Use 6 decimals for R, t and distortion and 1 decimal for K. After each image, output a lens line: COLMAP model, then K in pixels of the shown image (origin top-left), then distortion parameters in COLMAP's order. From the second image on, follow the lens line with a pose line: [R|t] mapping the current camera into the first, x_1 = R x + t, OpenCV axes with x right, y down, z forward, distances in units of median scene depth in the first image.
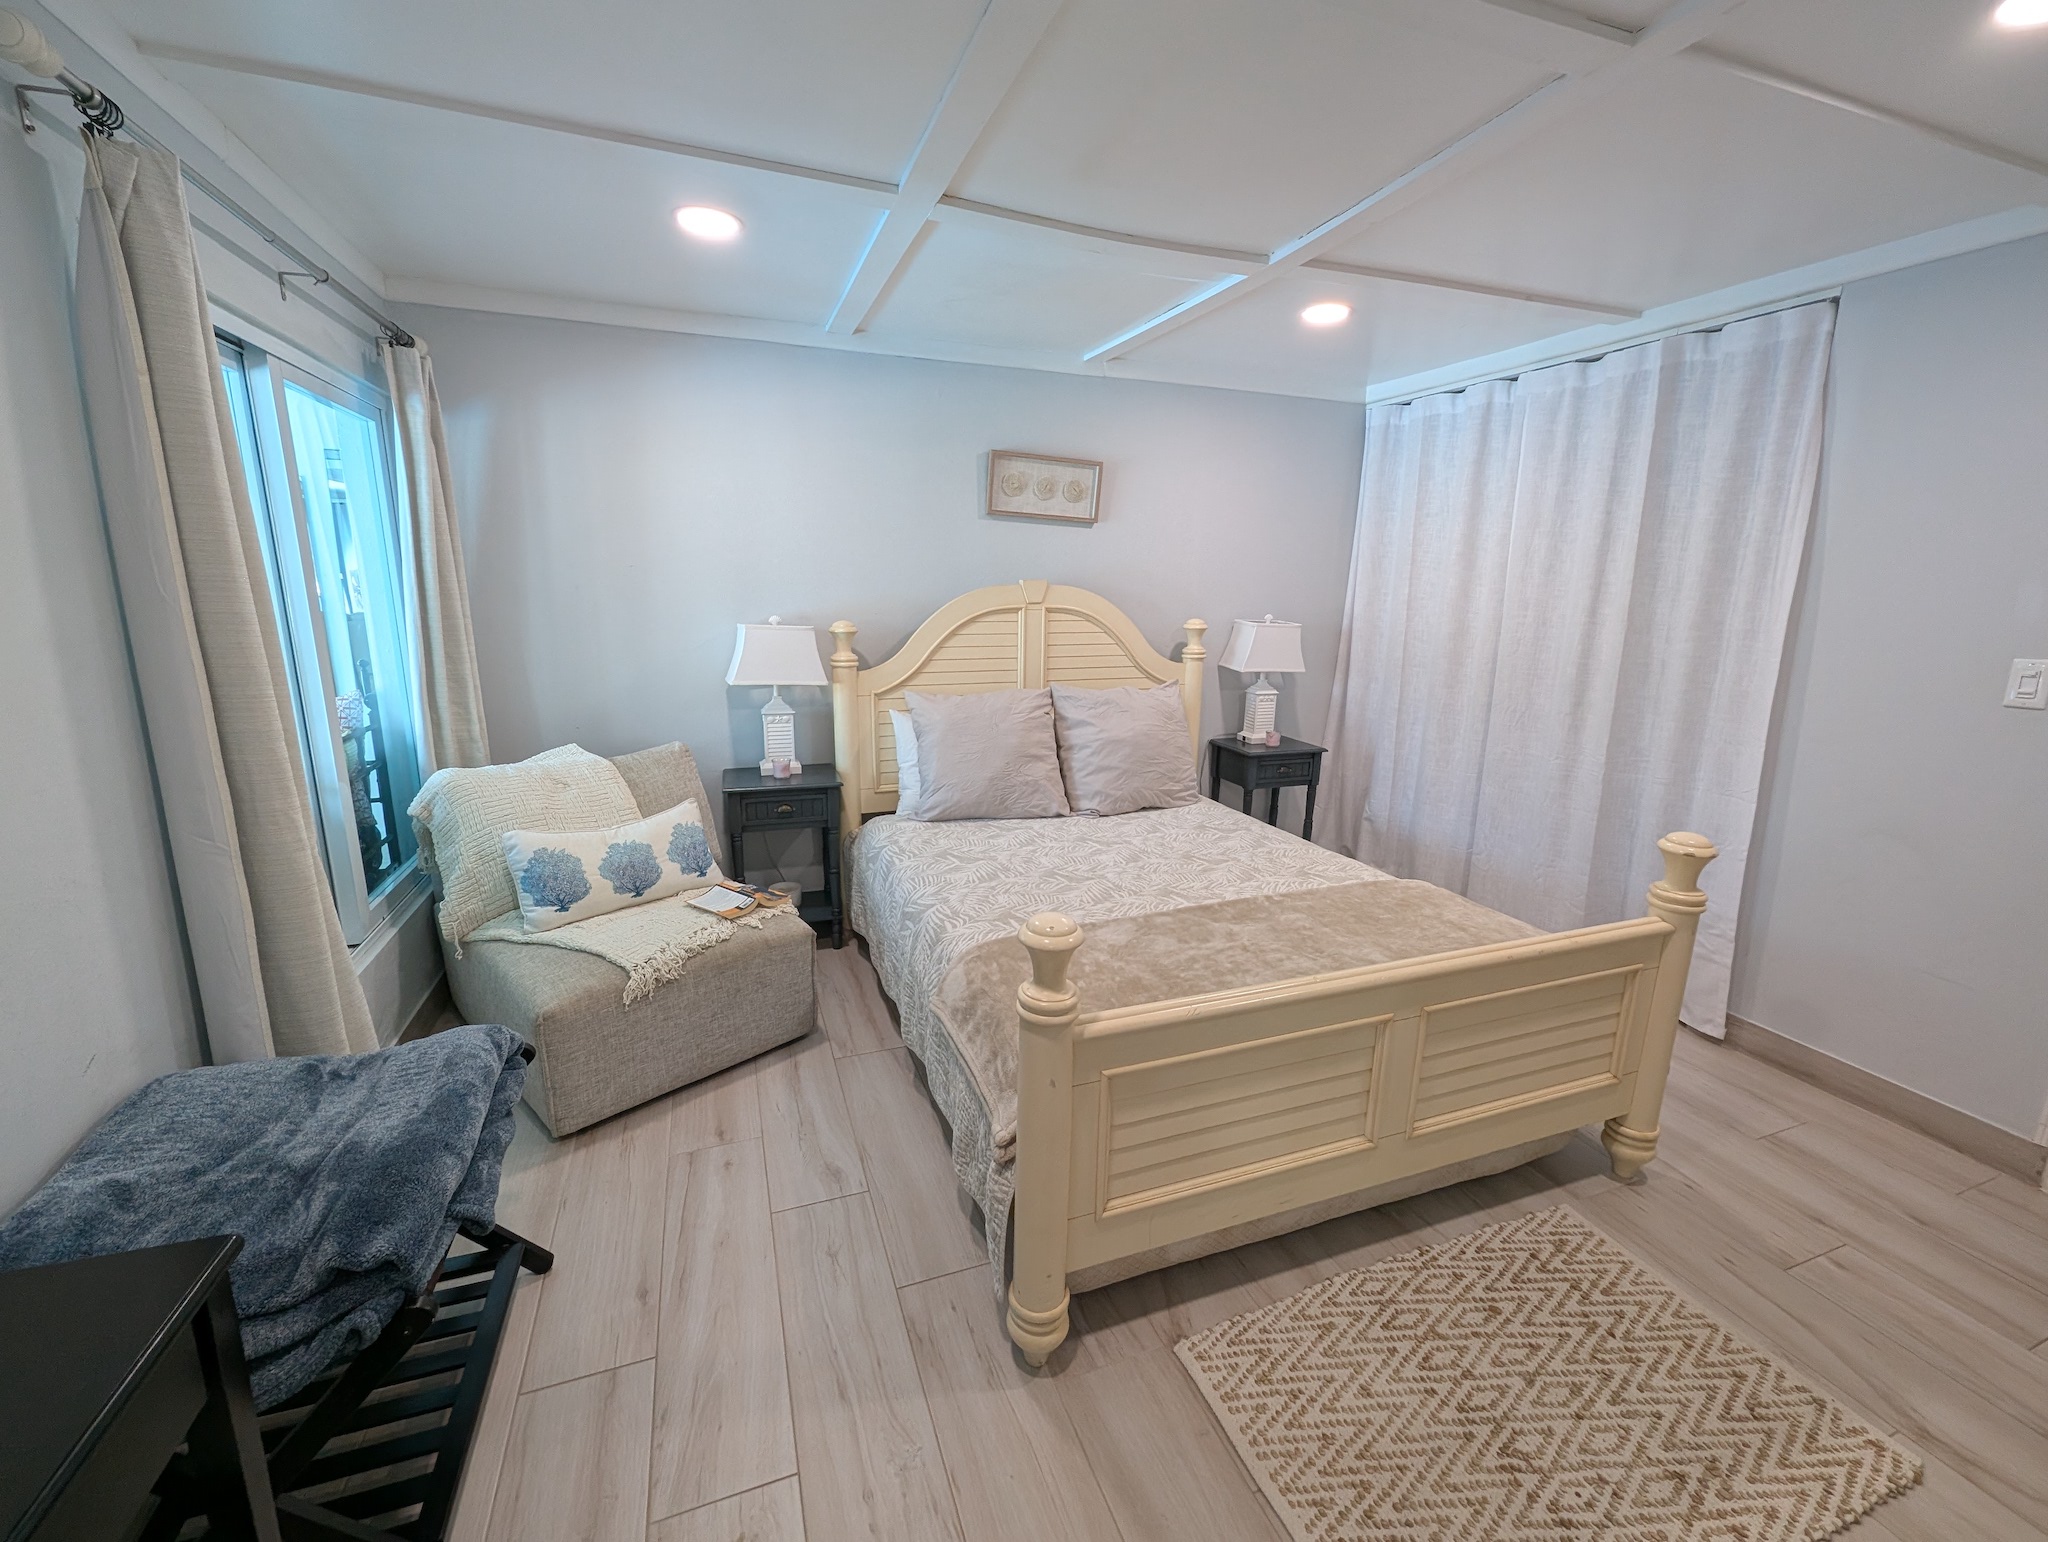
lens RADIAL K [[843.1, 0, 1022.5], [0, 843.1, 765.7], [0, 0, 1]] dist [0.003226, -0.002743]
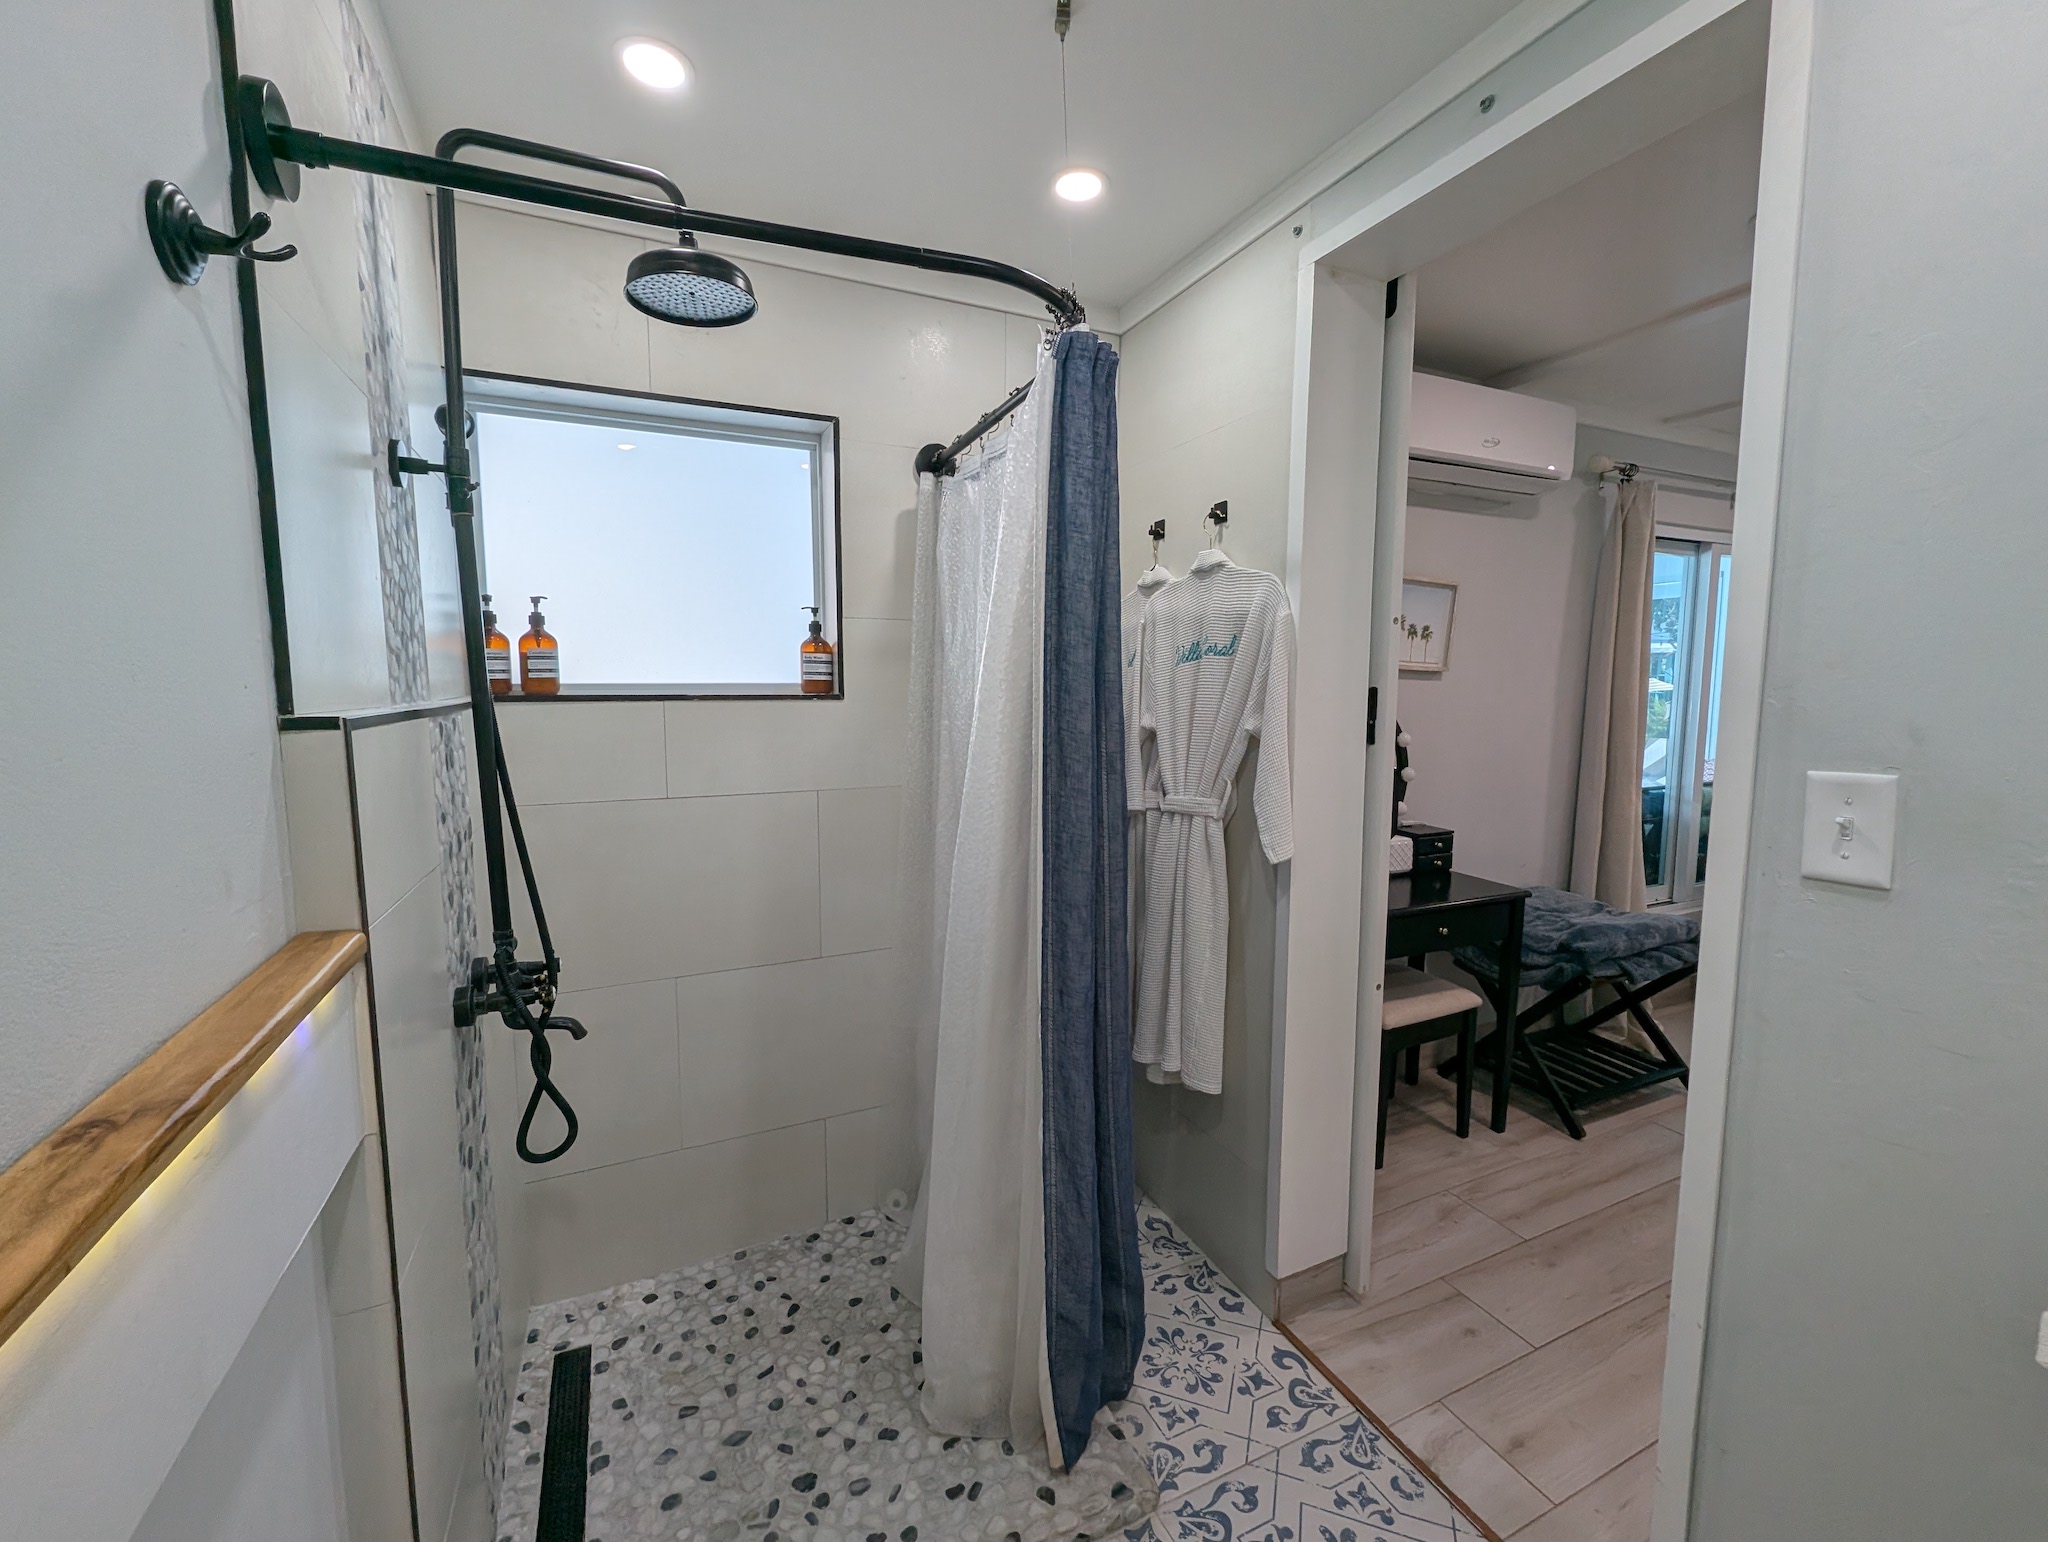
lens RADIAL K [[843.1, 0, 1022.5], [0, 843.1, 765.7], [0, 0, 1]] dist [0.003226, -0.002743]
pose [[0.081008, 0.086689, -0.992936, 0.500229], [-0.212890, 0.974726, 0.067731, 0.092231], [0.973712, 0.205900, 0.097416, -0.300484]]
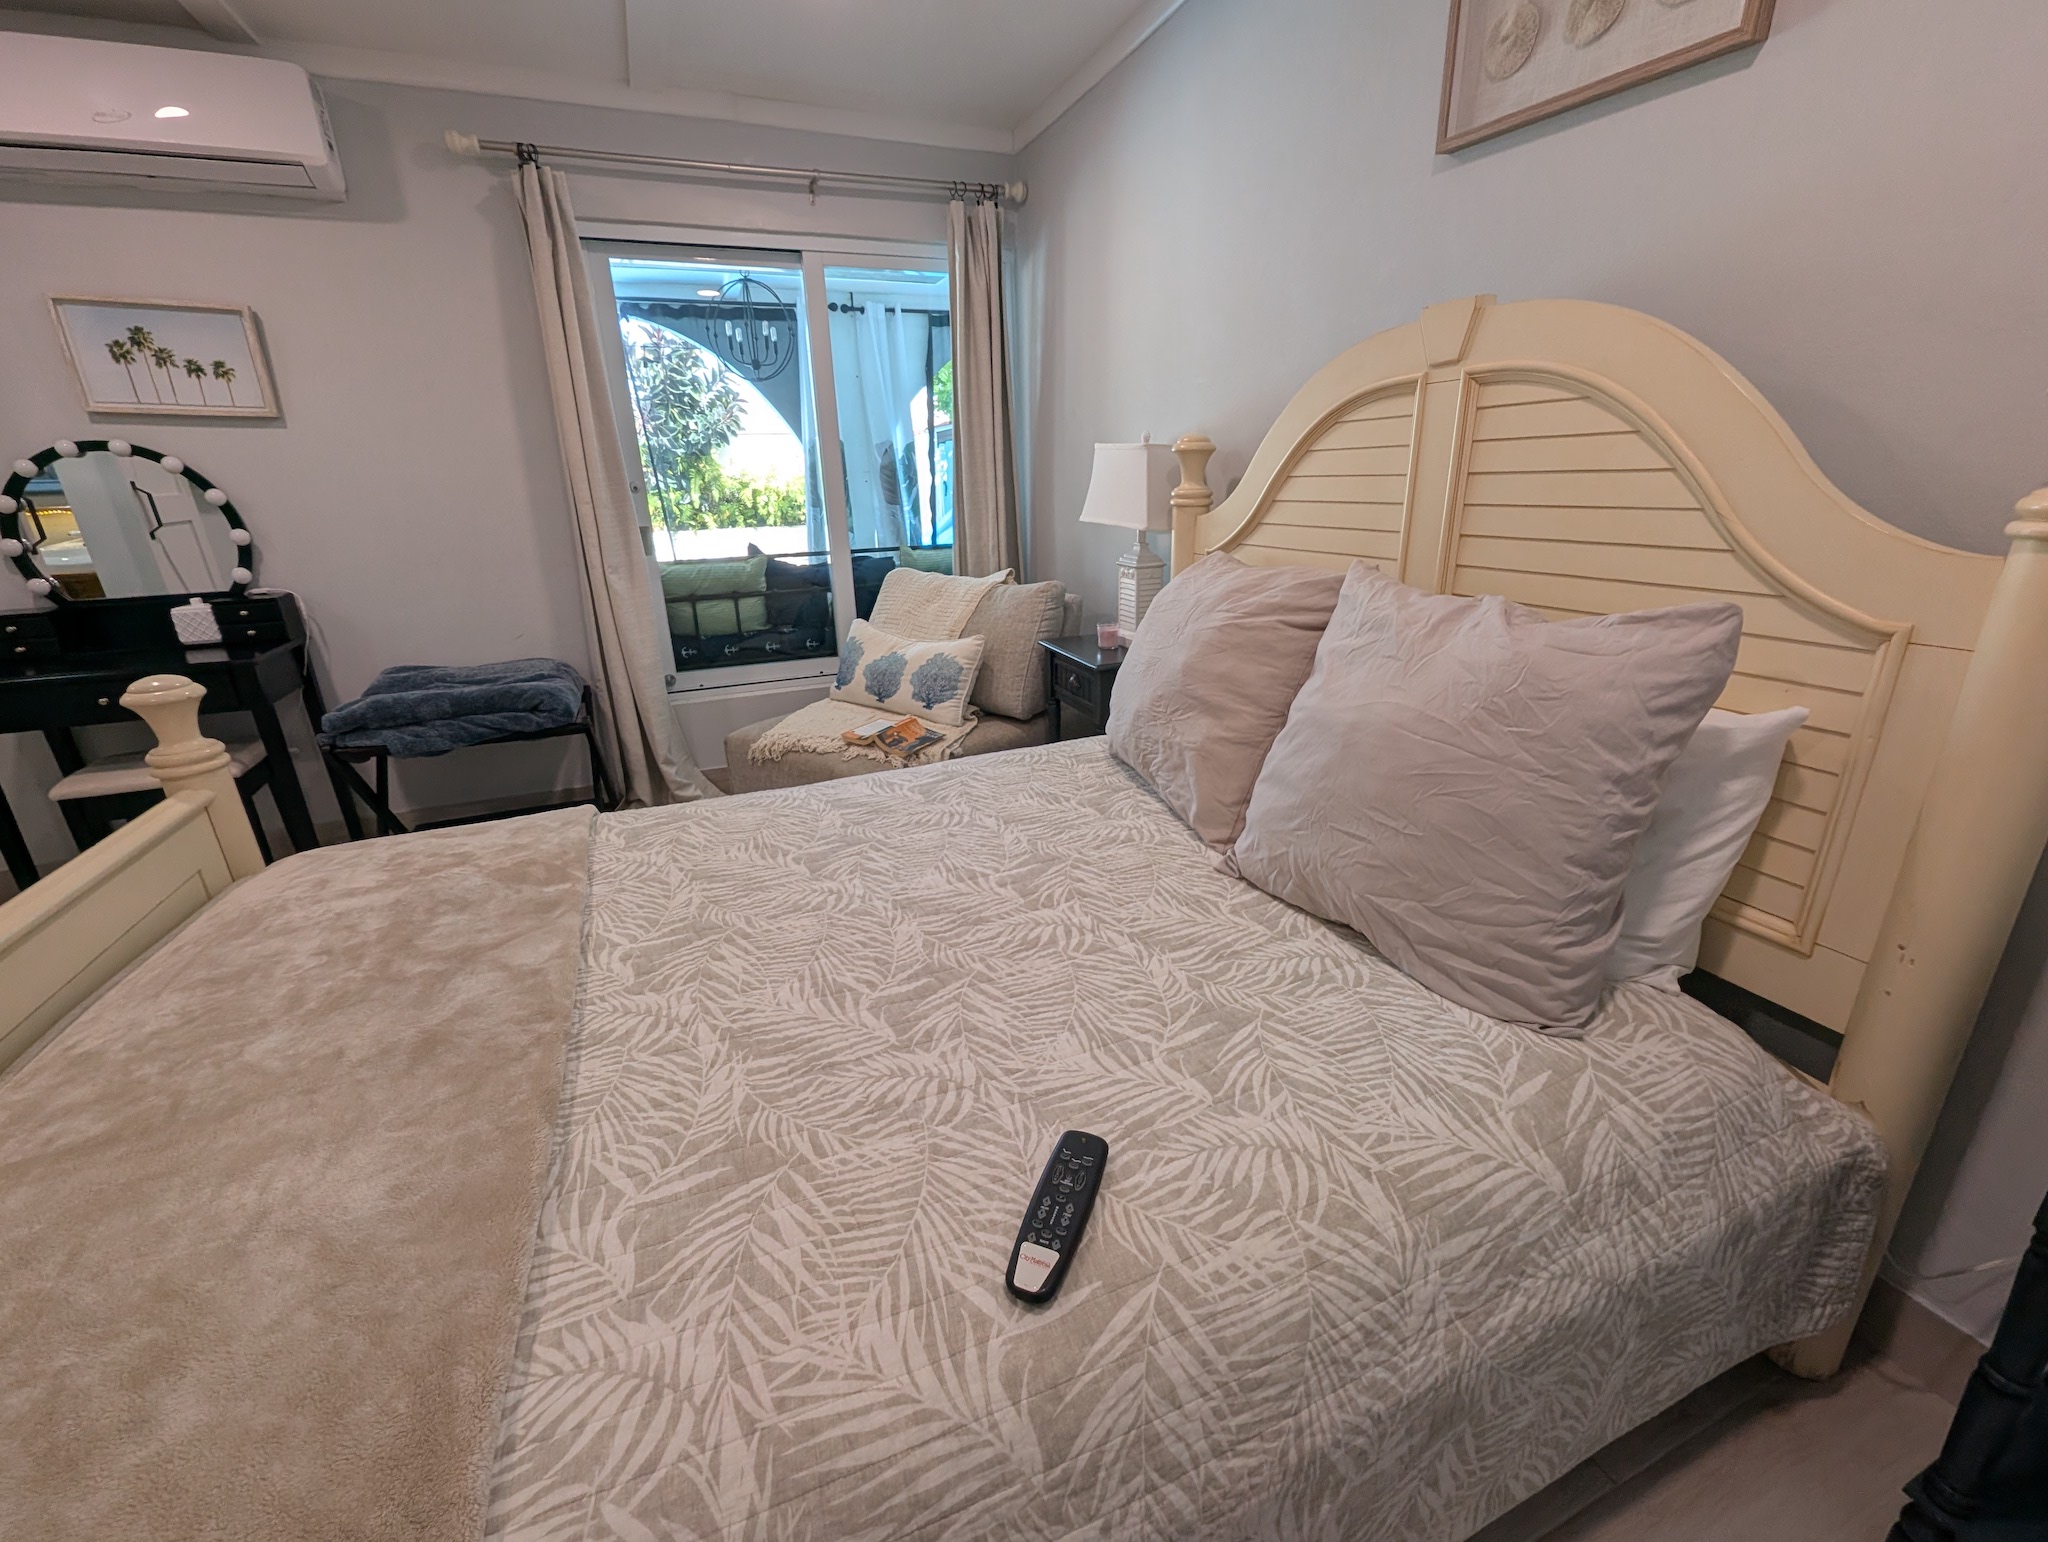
lens RADIAL K [[845.7, 0, 1022.9], [0, 845.7, 765.5], [0, 0, 1]] dist [0.002333, -0.000853]
pose [[0.041451, 0.314110, -0.948481, 0.533492], [-0.185342, 0.935239, 0.301624, -0.114989], [0.981800, 0.163290, 0.096985, 0.936387]]
